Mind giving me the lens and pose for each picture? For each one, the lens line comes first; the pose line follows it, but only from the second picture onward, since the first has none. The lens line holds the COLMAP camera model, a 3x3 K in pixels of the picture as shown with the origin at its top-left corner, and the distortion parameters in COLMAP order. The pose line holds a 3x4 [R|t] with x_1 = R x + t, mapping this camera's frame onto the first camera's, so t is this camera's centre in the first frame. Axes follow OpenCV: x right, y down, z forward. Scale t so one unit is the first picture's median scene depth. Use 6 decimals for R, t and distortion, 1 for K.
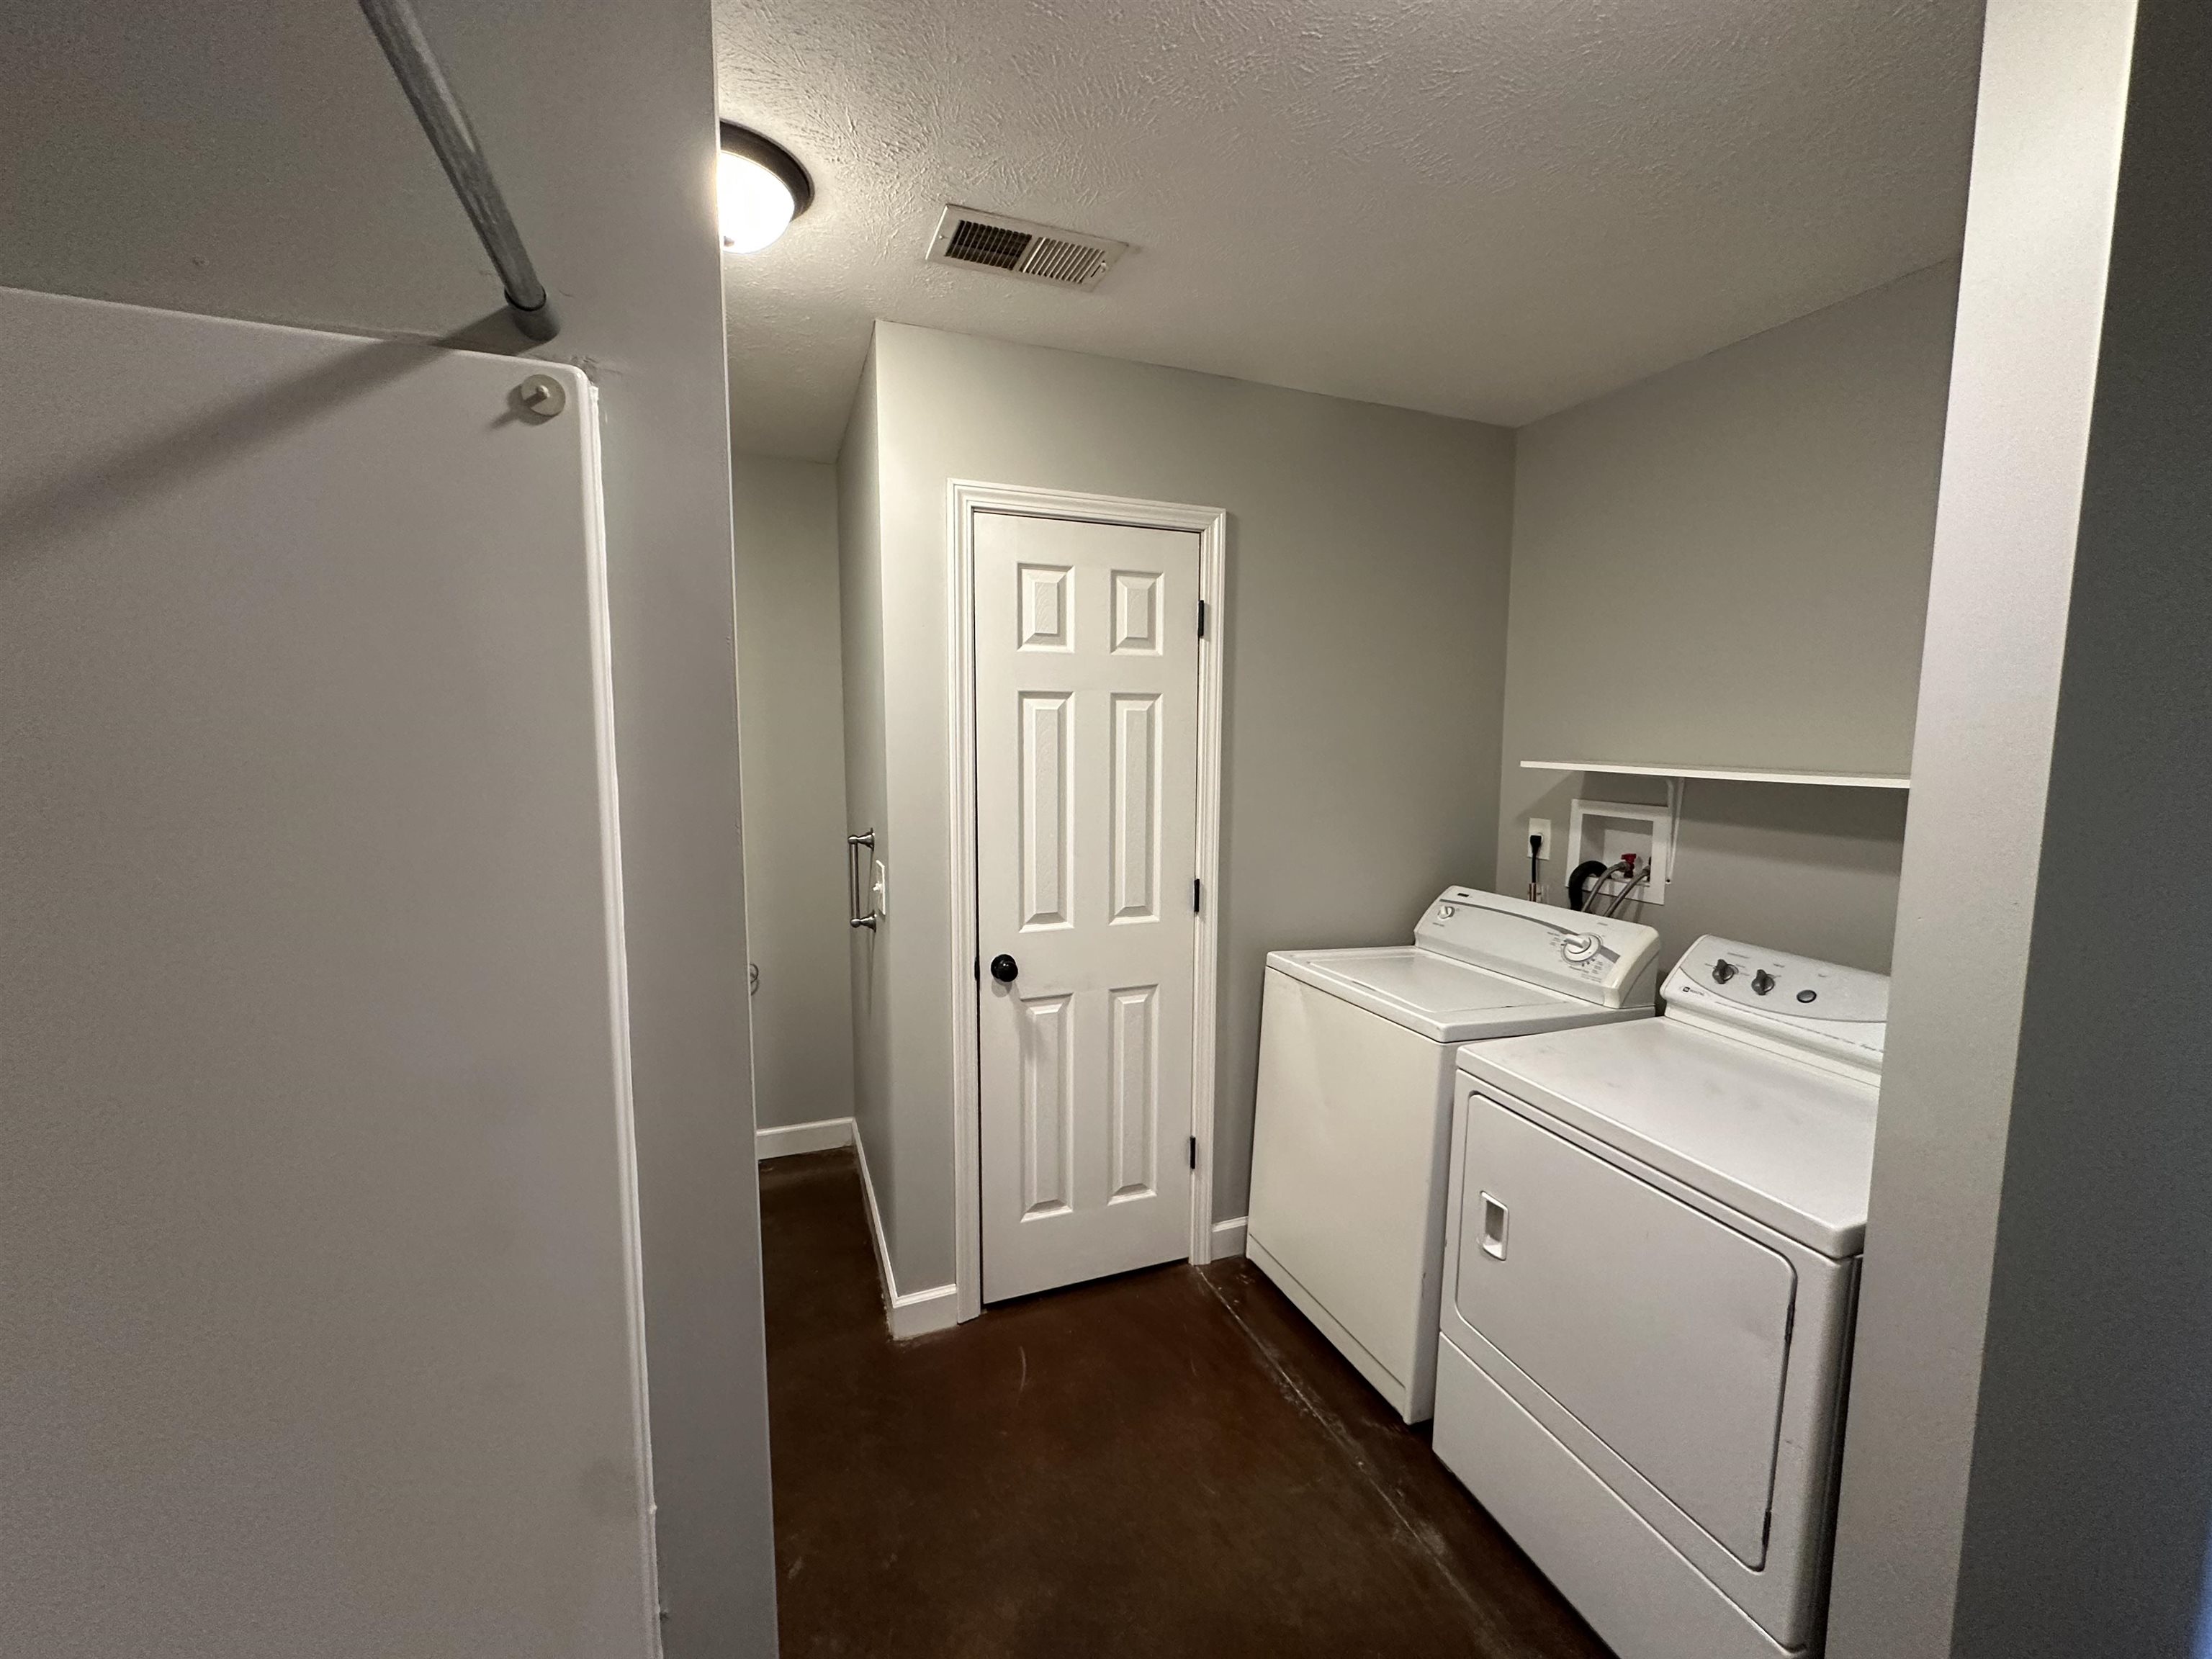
lens RADIAL K [[880.2, 0, 1117.5], [0, 880.2, 830.7], [0, 0, 1]] dist [-0.003373, -0.000136]
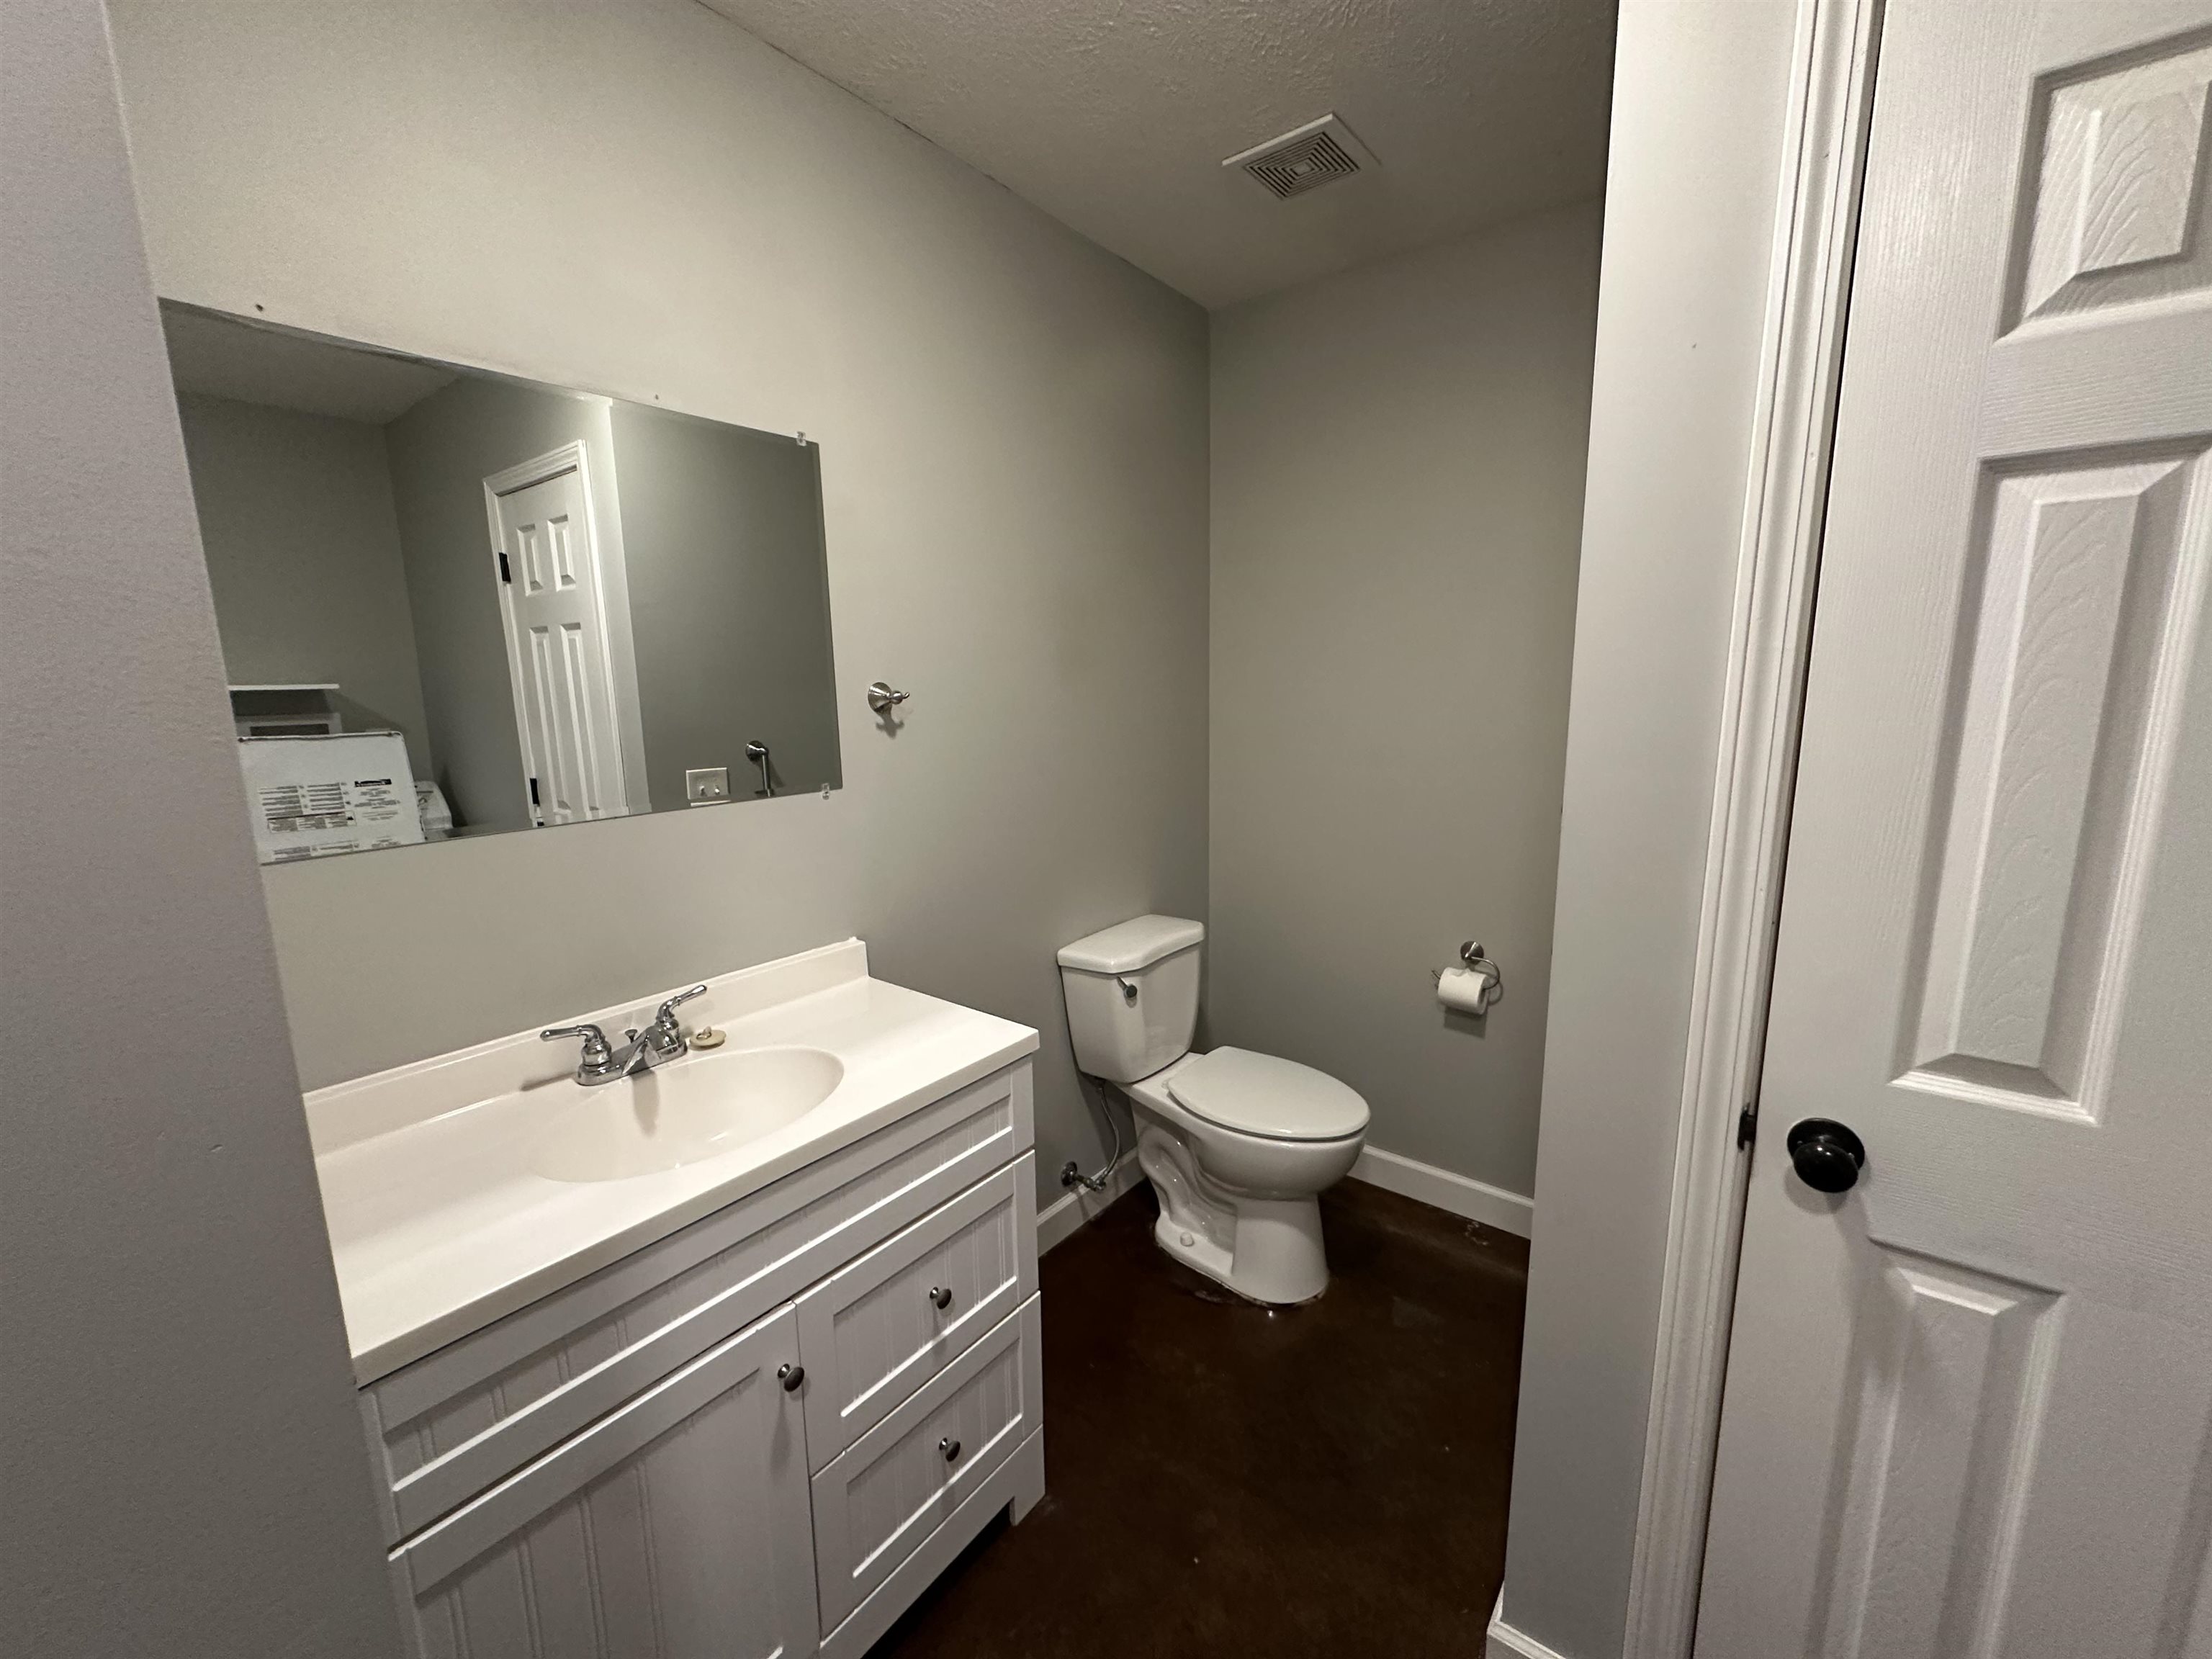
lens RADIAL K [[880.2, 0, 1101.0], [0, 880.2, 830.3], [0, 0, 1]] dist [-0.003373, -0.000136]
pose [[0.507517, 0.134180, -0.851130, 0.031724], [-0.075942, 0.990922, 0.110935, -0.017222], [0.858289, 0.008335, 0.513099, 0.481427]]
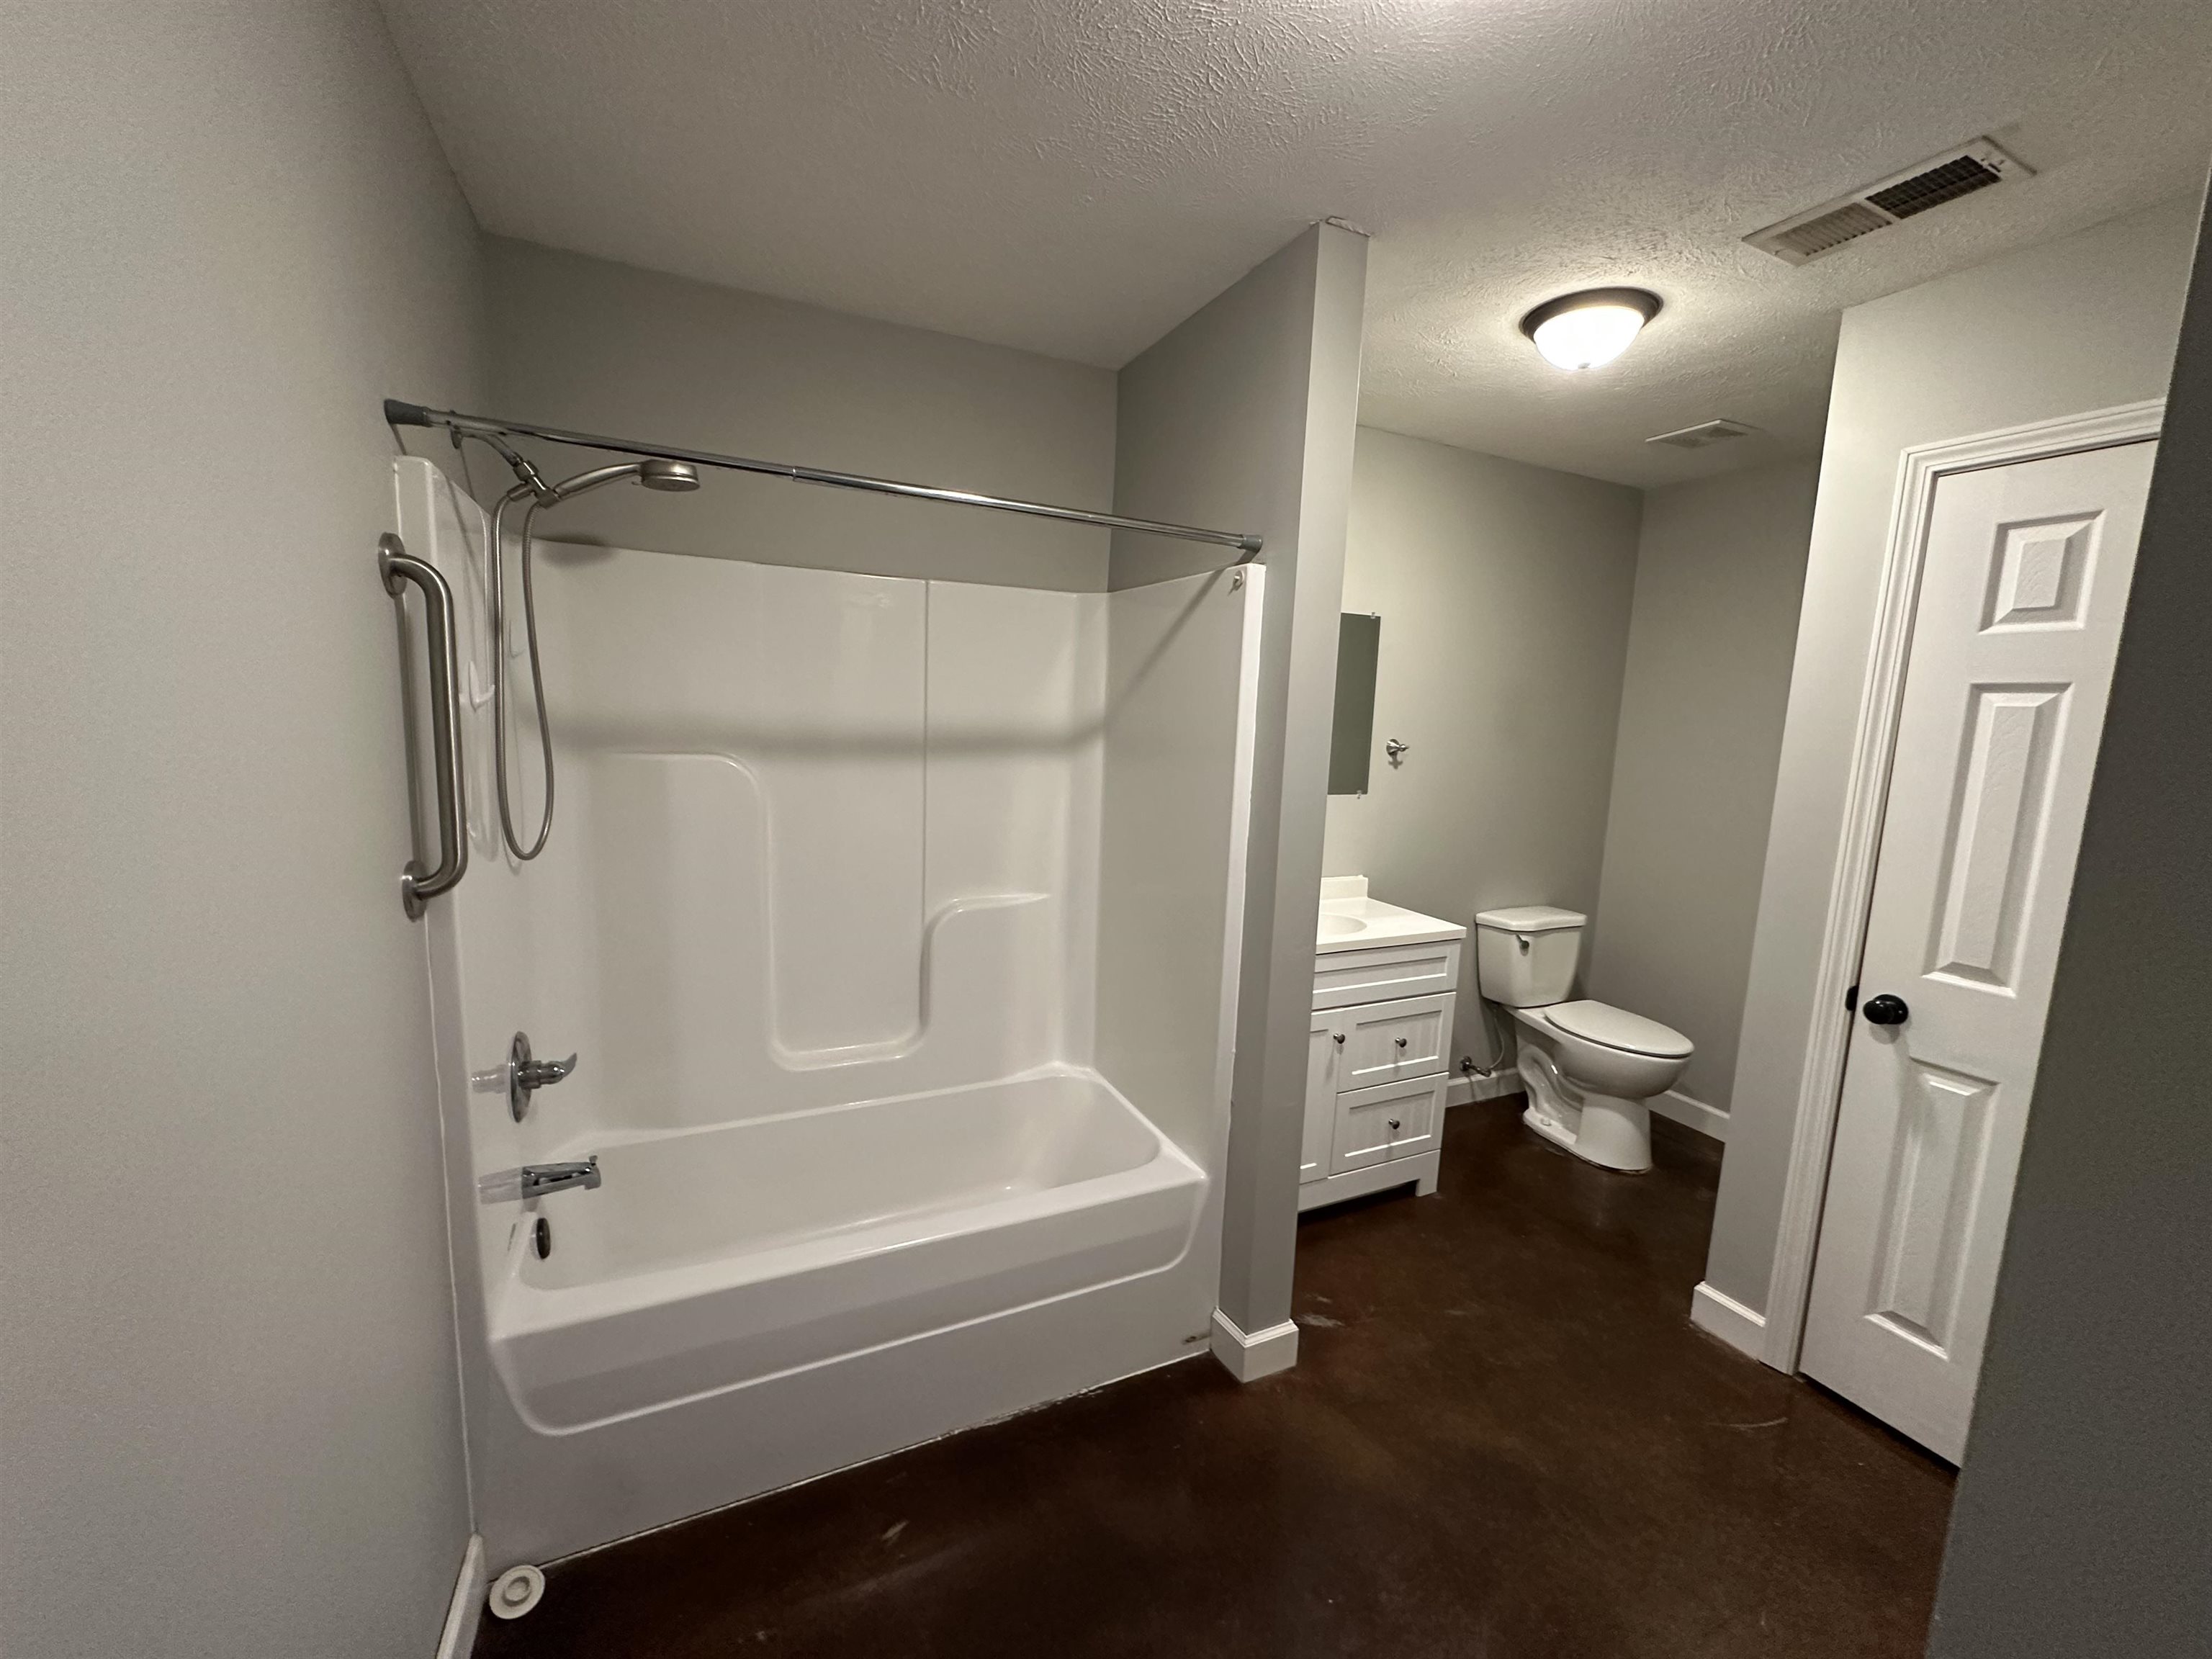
lens RADIAL K [[880.2, 0, 1101.3], [0, 880.2, 833.2], [0, 0, 1]] dist [-0.003373, -0.000136]
pose [[0.070646, 0.140341, -0.987580, 0.627367], [-0.143770, 0.981148, 0.129142, -0.012229], [0.987086, 0.132861, 0.089491, 0.149307]]
